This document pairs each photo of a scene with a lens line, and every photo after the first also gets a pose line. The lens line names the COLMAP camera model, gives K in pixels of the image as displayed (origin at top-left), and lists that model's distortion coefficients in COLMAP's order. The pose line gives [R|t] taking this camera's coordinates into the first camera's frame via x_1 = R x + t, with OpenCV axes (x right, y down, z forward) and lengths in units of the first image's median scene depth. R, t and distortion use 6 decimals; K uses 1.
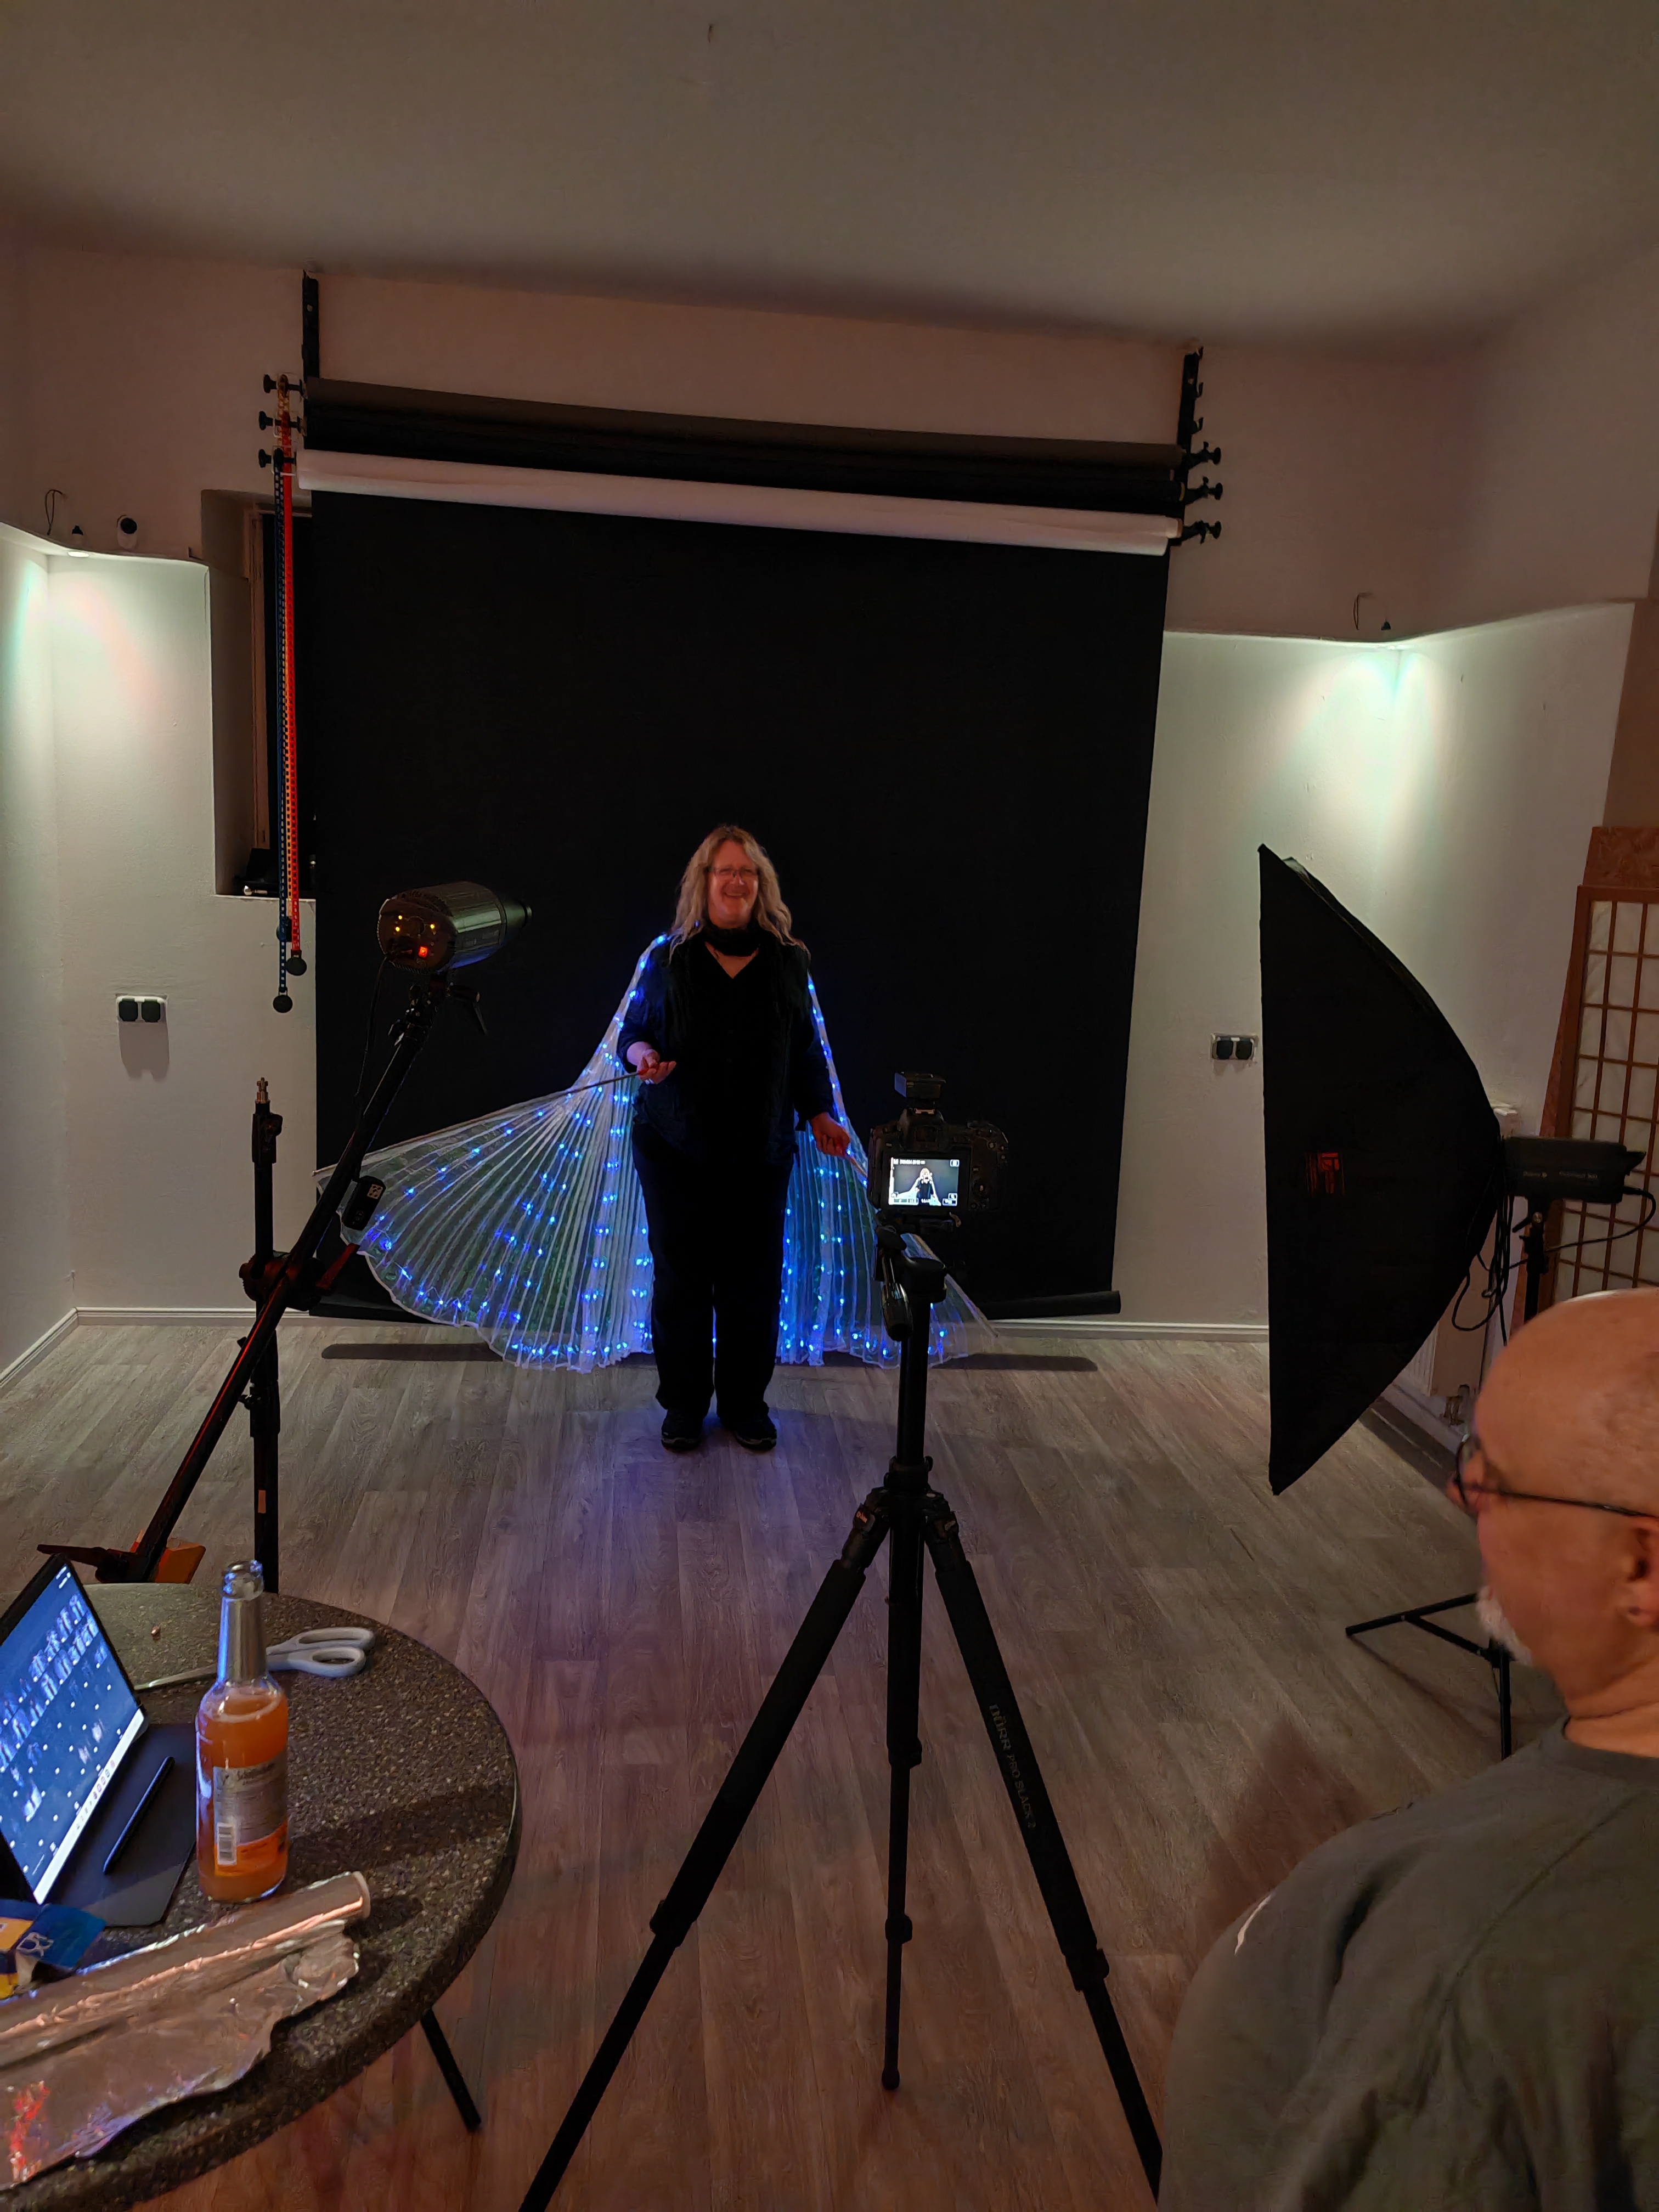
lens RADIAL K [[1571.3, 0, 848.2], [0, 1571.3, 1080.6], [0, 0, 1]] dist [0.043643, 0.007046]
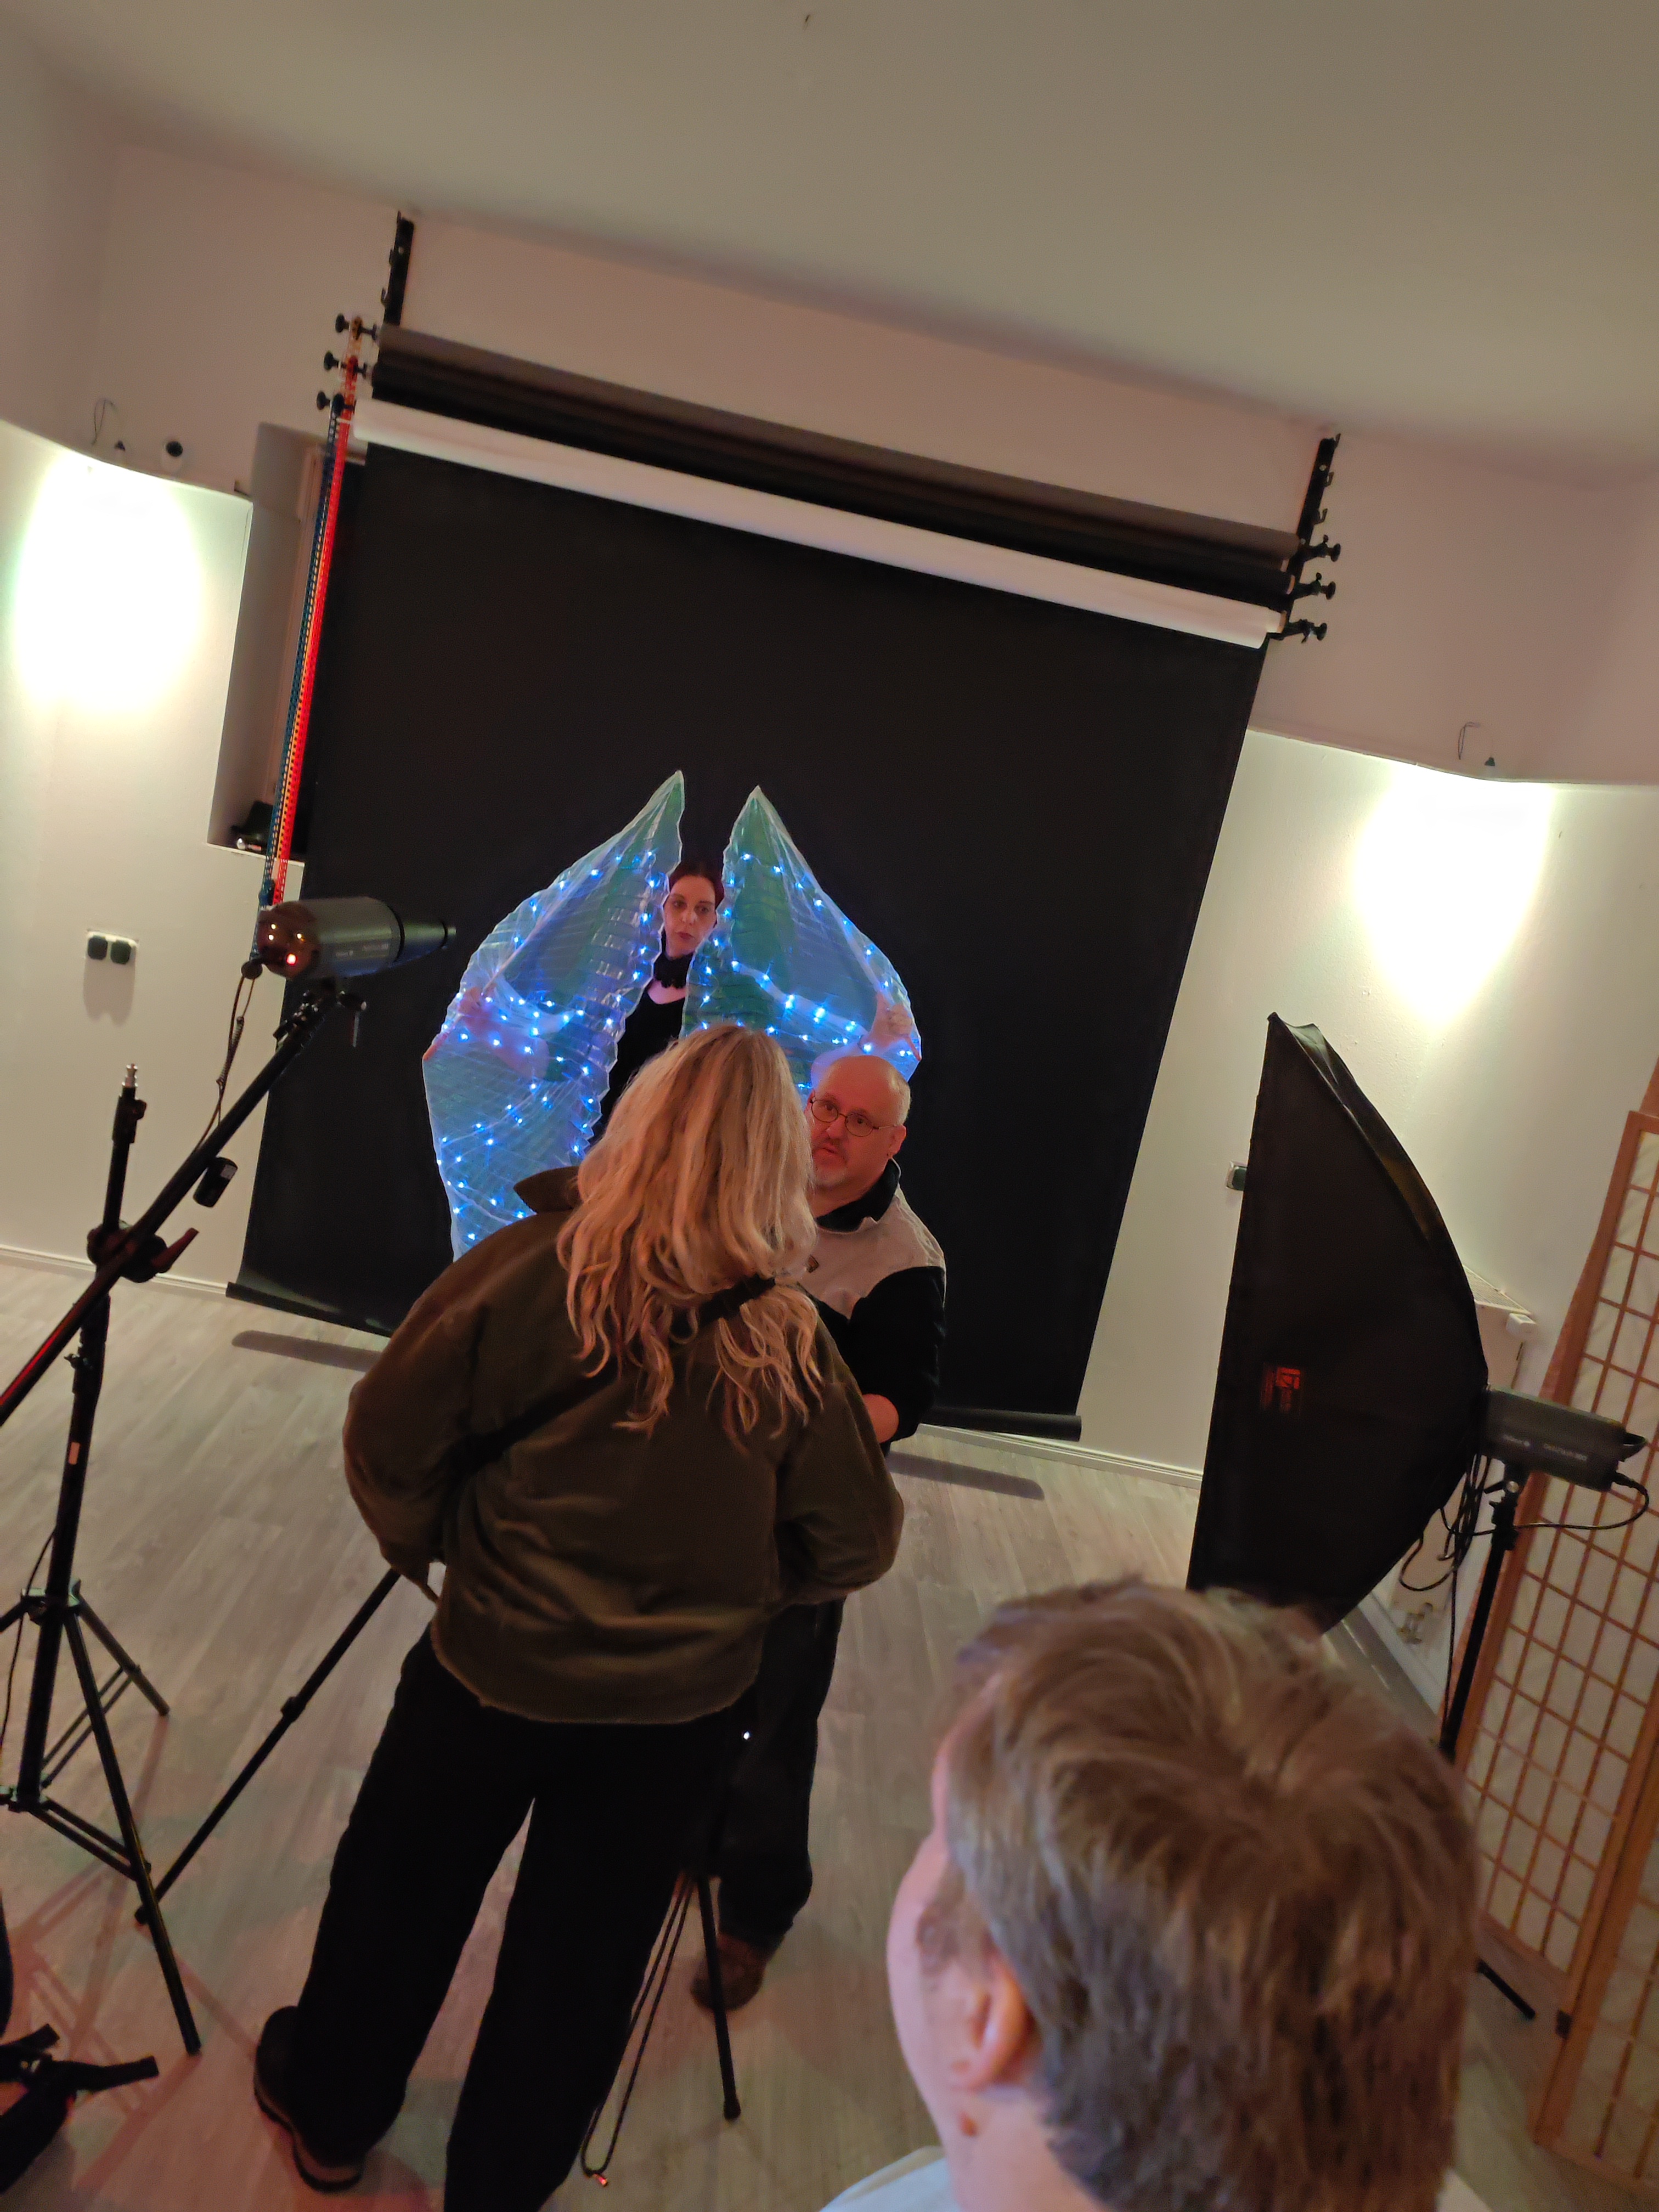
lens RADIAL K [[1571.3, 0, 854.5], [0, 1571.3, 1070.8], [0, 0, 1]] dist [0.043643, 0.007046]
pose [[0.984572, 0.169596, -0.043063, 0.048813], [-0.169612, 0.985505, 0.003308, -0.053400], [0.043000, 0.004047, 0.999067, 0.068736]]
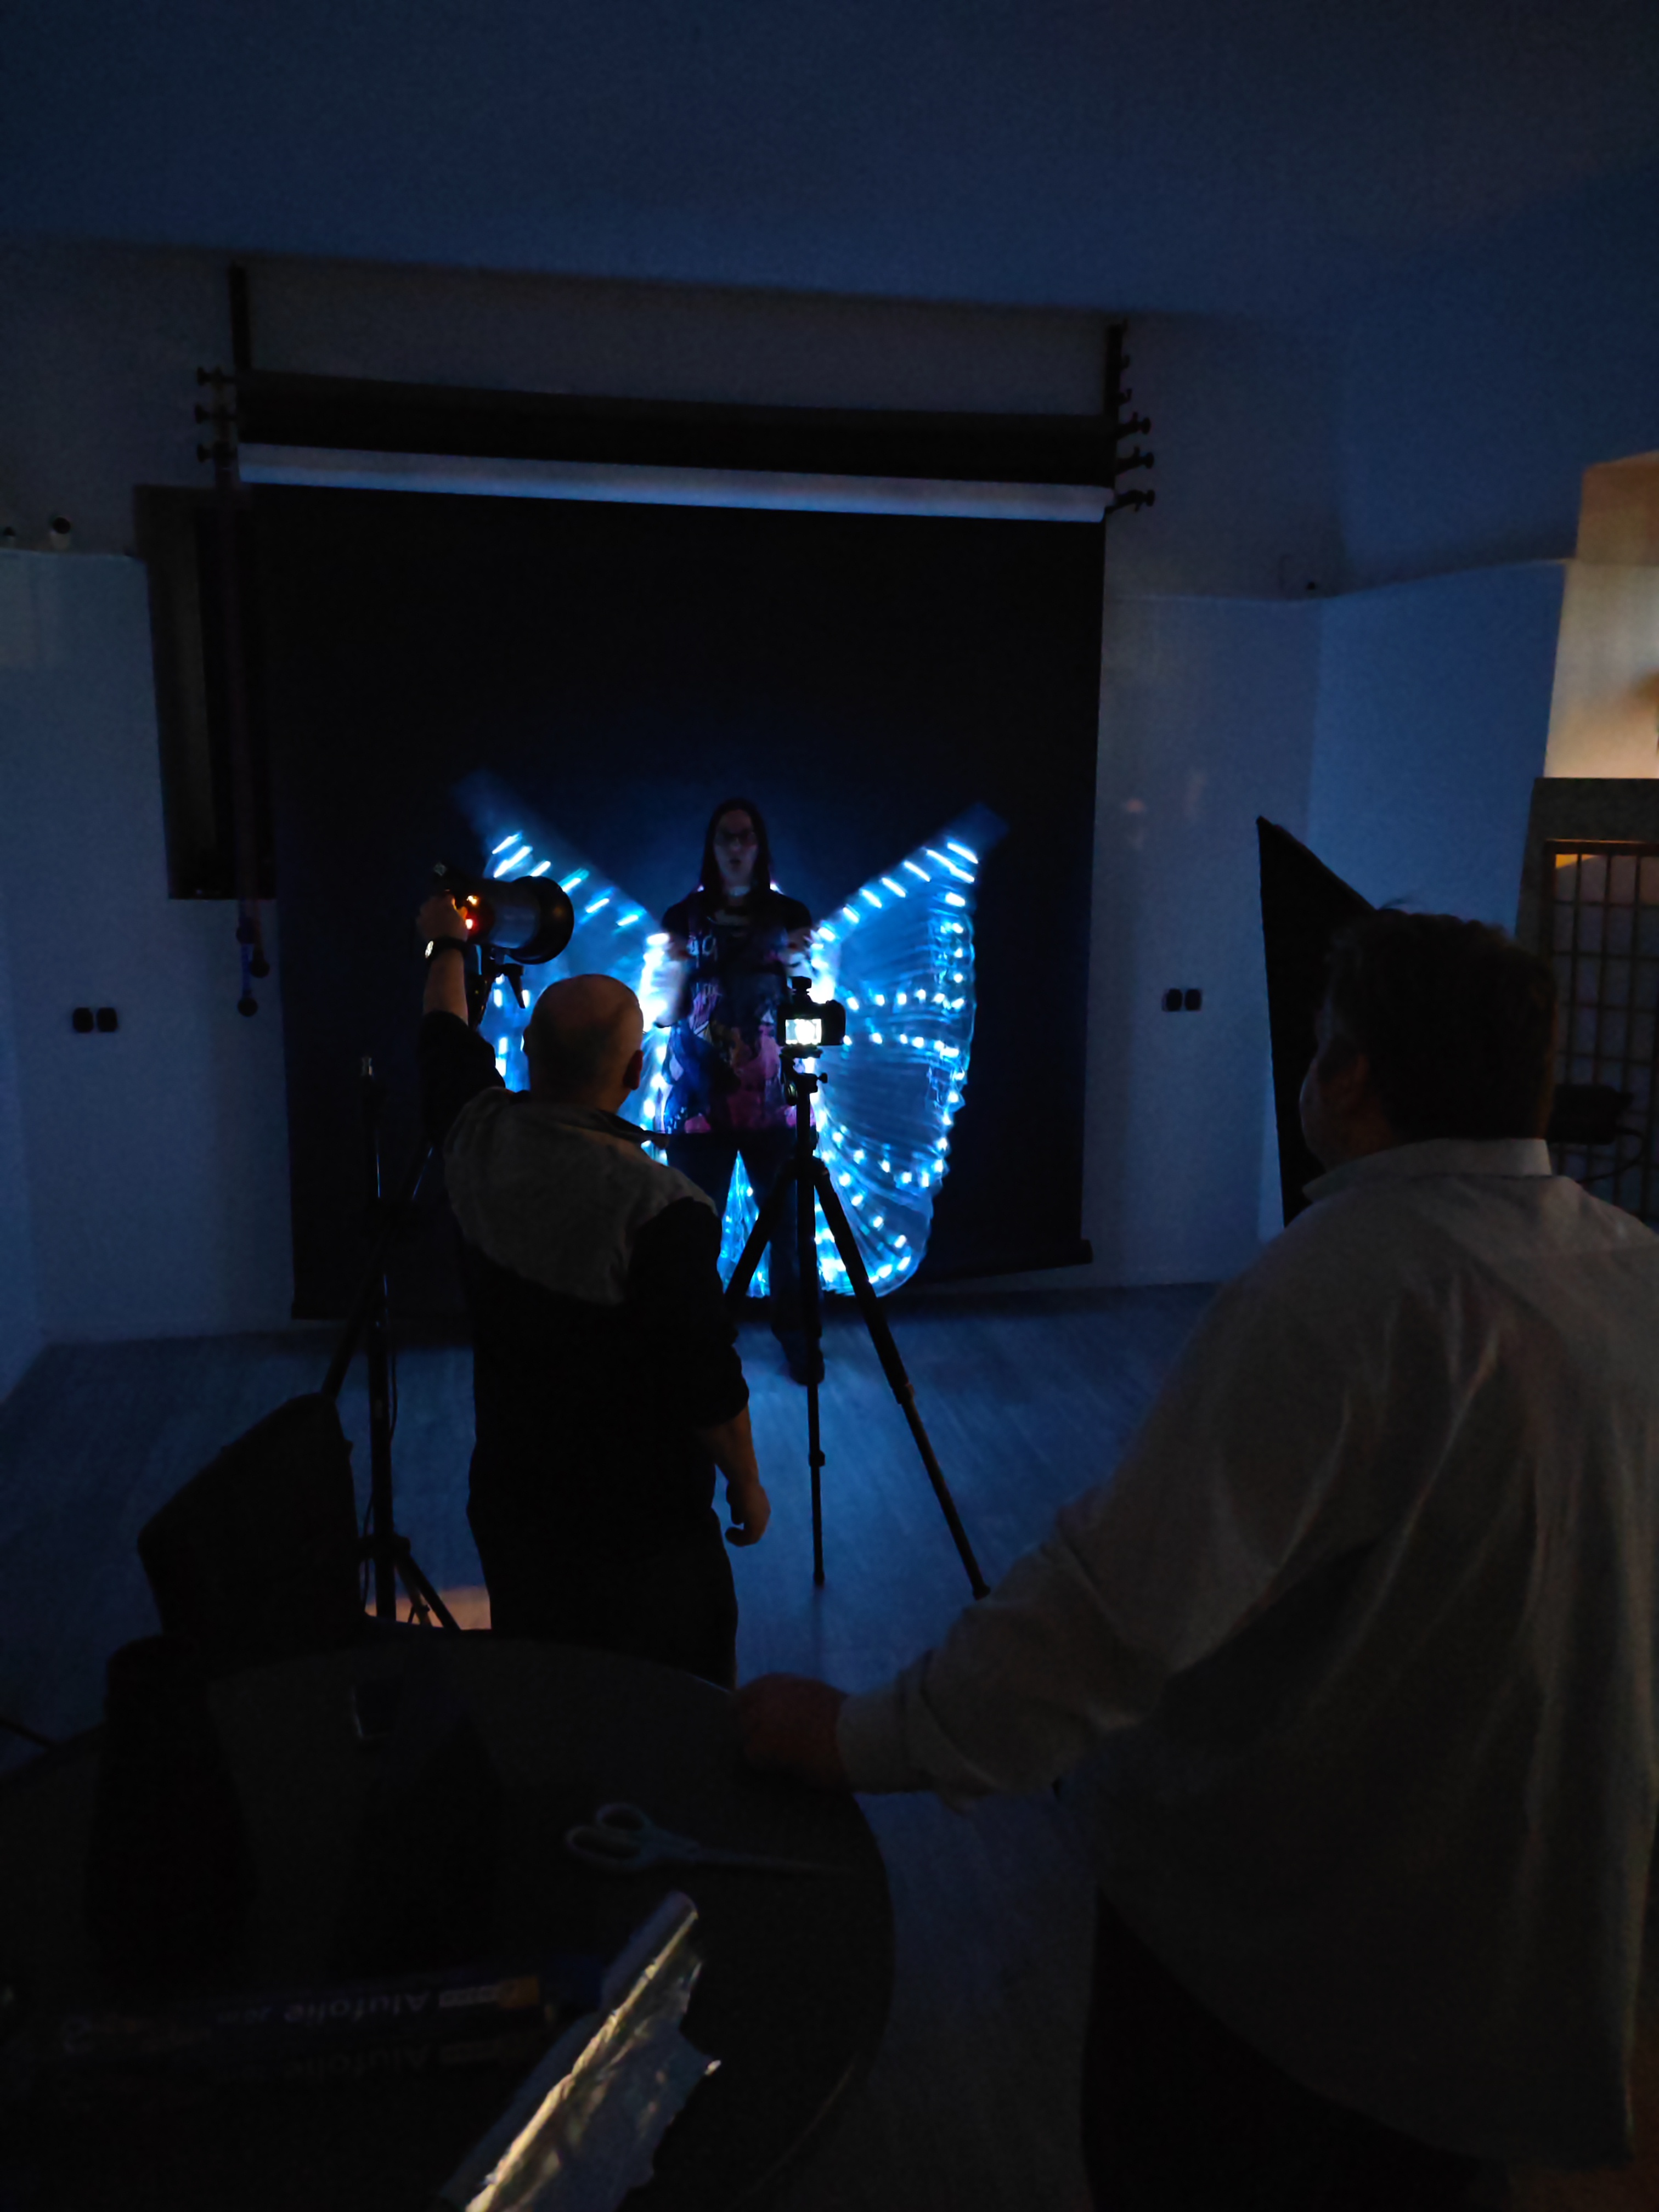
lens RADIAL K [[1571.3, 0, 837.8], [0, 1571.3, 1044.0], [0, 0, 1]] dist [0.043643, 0.007046]
pose [[0.995435, -0.054328, 0.078474, -0.070535], [0.053491, 0.998487, 0.012736, -0.018083], [-0.079047, -0.008480, 0.996835, -0.011578]]
